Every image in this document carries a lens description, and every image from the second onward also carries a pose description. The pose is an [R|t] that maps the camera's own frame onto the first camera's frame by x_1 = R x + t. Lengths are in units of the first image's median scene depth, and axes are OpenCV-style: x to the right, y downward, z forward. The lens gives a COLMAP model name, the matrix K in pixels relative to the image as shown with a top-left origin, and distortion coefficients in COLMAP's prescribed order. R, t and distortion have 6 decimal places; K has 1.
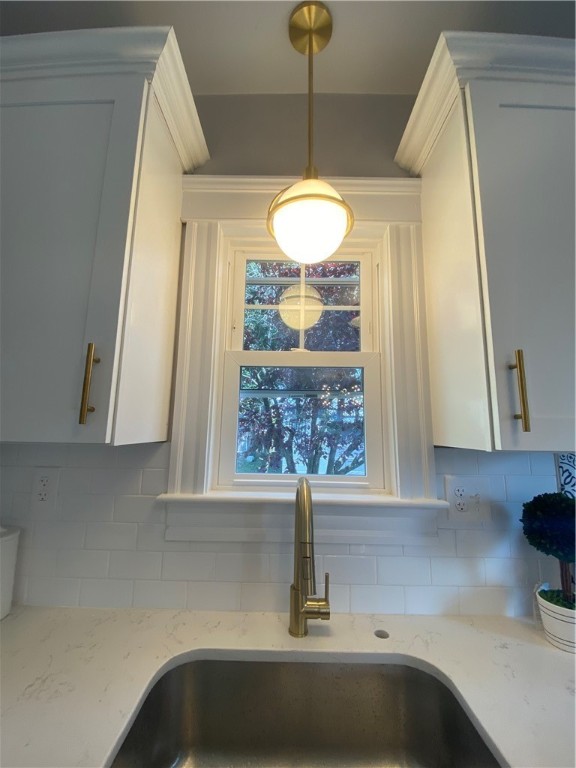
lens RADIAL K [[309.8, 0, 294.3], [0, 309.8, 387.5], [0, 0, 1]] dist [0.012182, -0.015975]
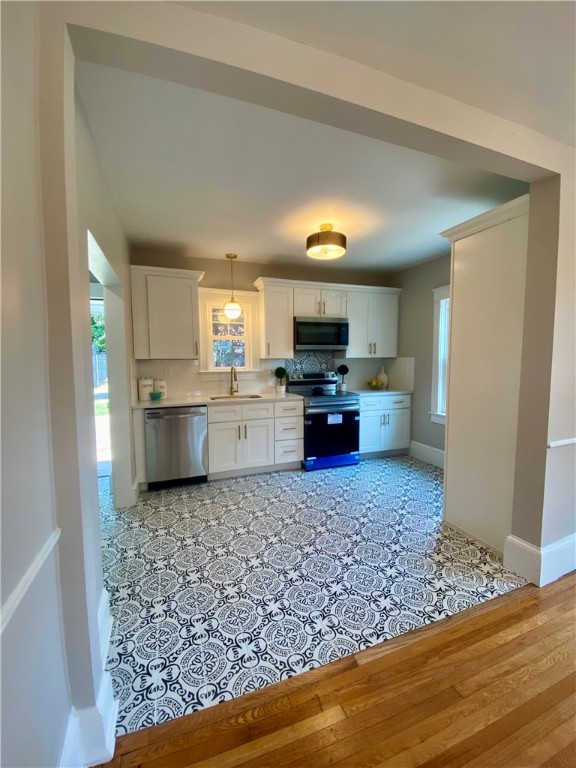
lens RADIAL K [[309.8, 0, 278.3], [0, 309.8, 382.5], [0, 0, 1]] dist [0.012182, -0.015975]
pose [[0.951337, -0.043754, 0.305031, -0.696673], [-0.021425, 0.978082, 0.207117, -0.418722], [-0.307407, -0.203573, 0.929548, -3.388735]]
